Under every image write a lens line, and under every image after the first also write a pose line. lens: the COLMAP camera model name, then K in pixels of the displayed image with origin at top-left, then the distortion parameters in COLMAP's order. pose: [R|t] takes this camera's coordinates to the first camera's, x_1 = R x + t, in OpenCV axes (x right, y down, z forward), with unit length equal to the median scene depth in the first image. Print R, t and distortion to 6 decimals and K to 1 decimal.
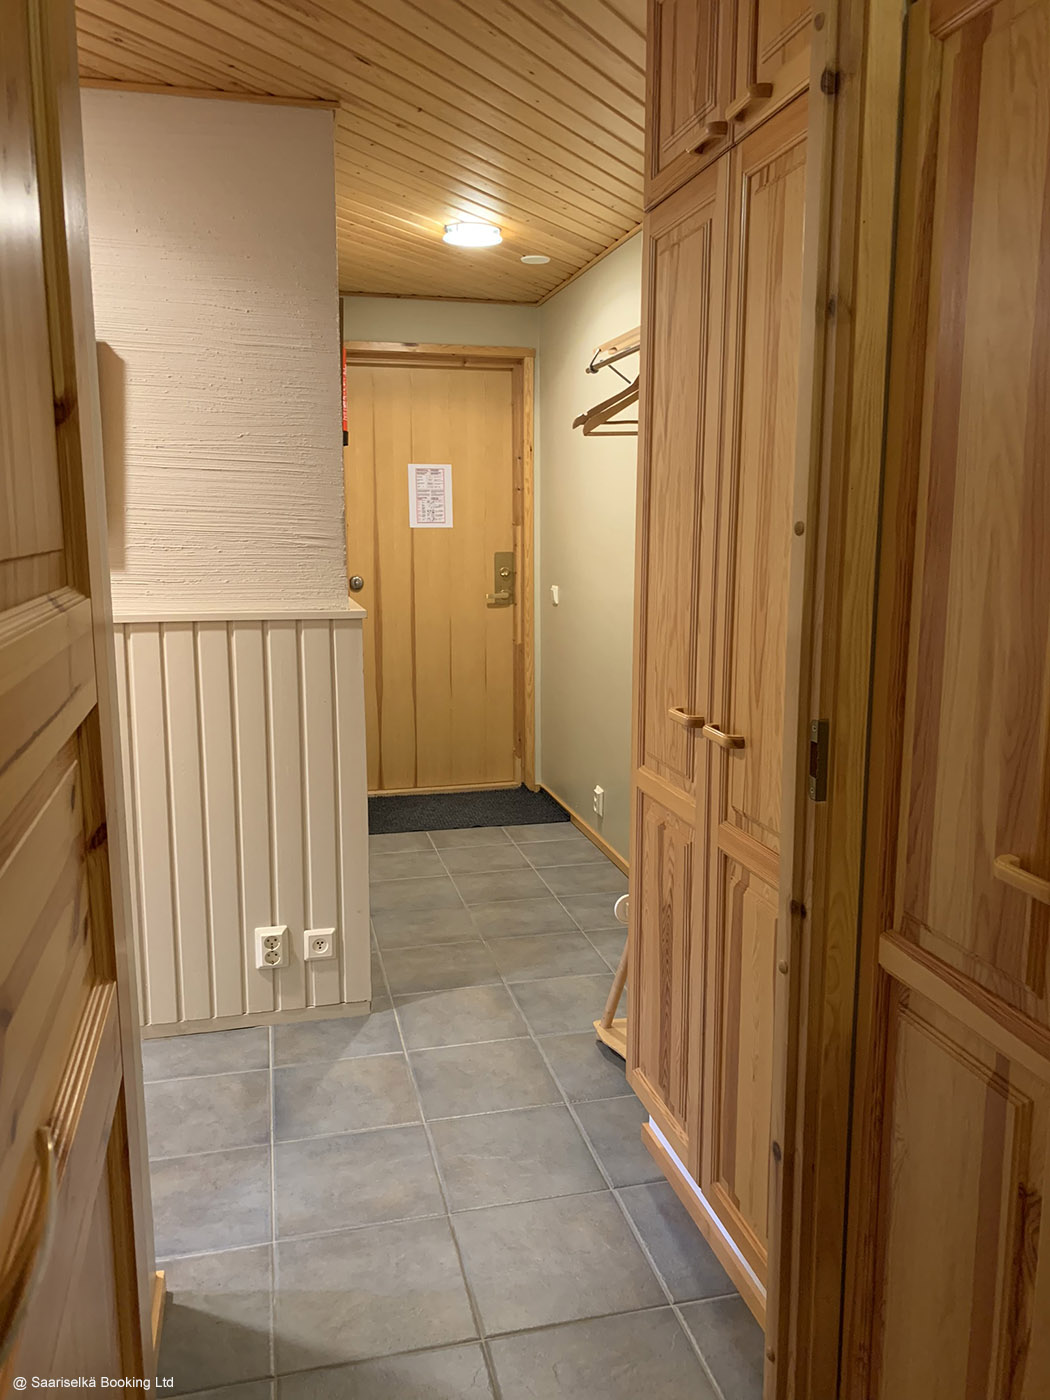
lens RADIAL K [[1076.5, 0, 525.0], [0, 1076.5, 700.0], [0, 0, 1]] dist [0.117747, -0.216547]
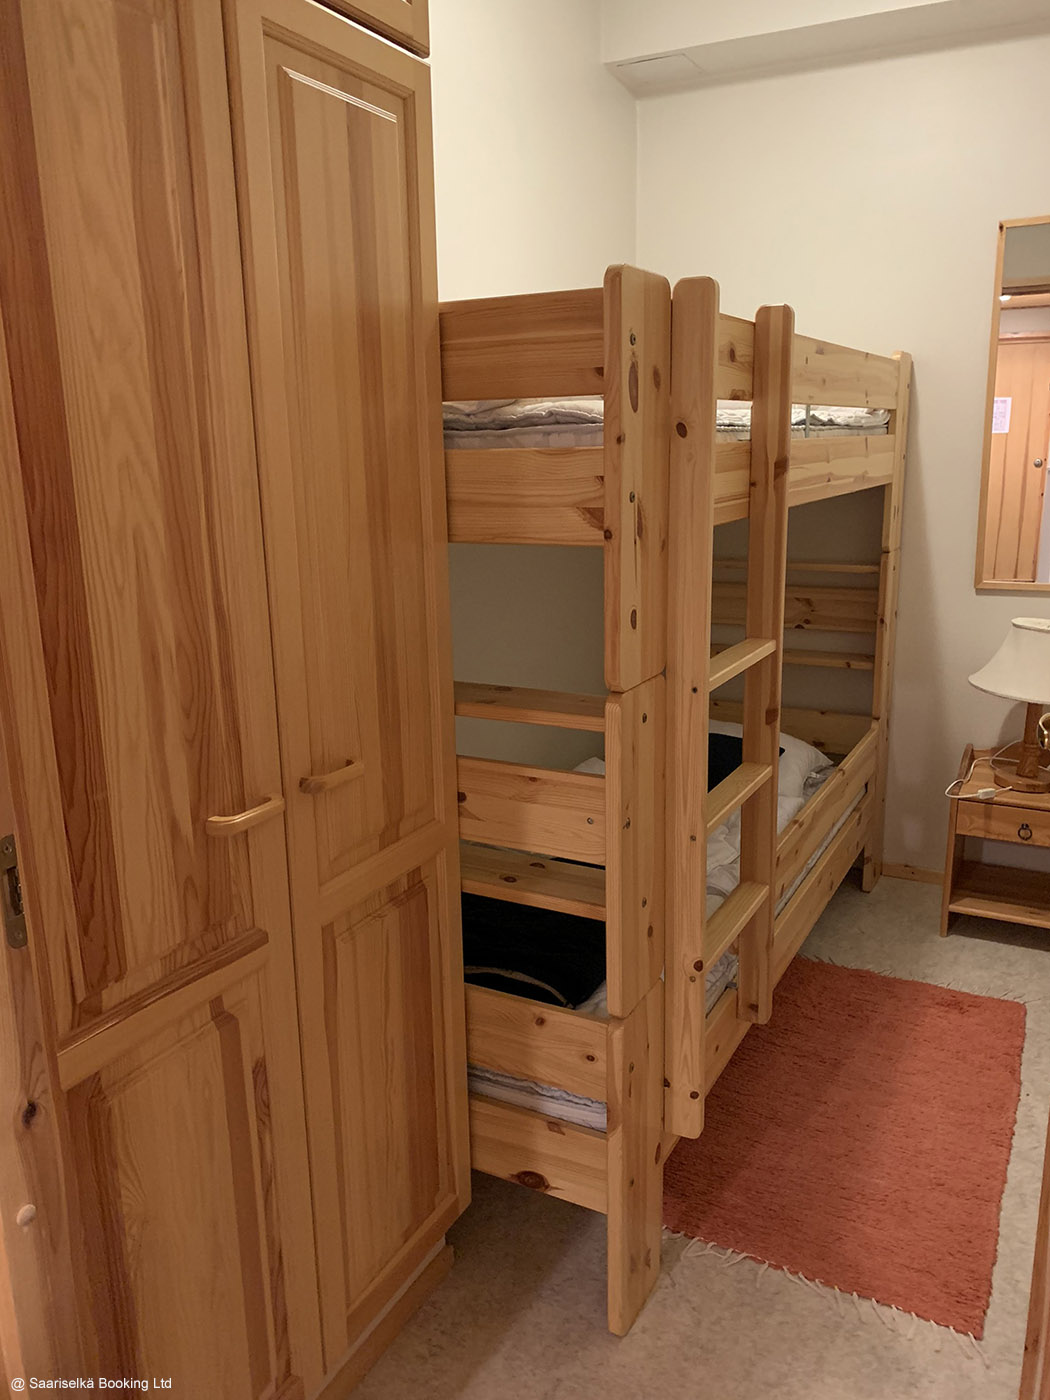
lens RADIAL K [[1076.5, 0, 525.0], [0, 1076.5, 700.0], [0, 0, 1]] dist [0.117747, -0.216547]
pose [[-0.748653, -0.146781, 0.646509, -0.474211], [0.124833, 0.926528, 0.354911, -0.309140], [-0.651103, 0.346411, -0.675325, 1.436031]]
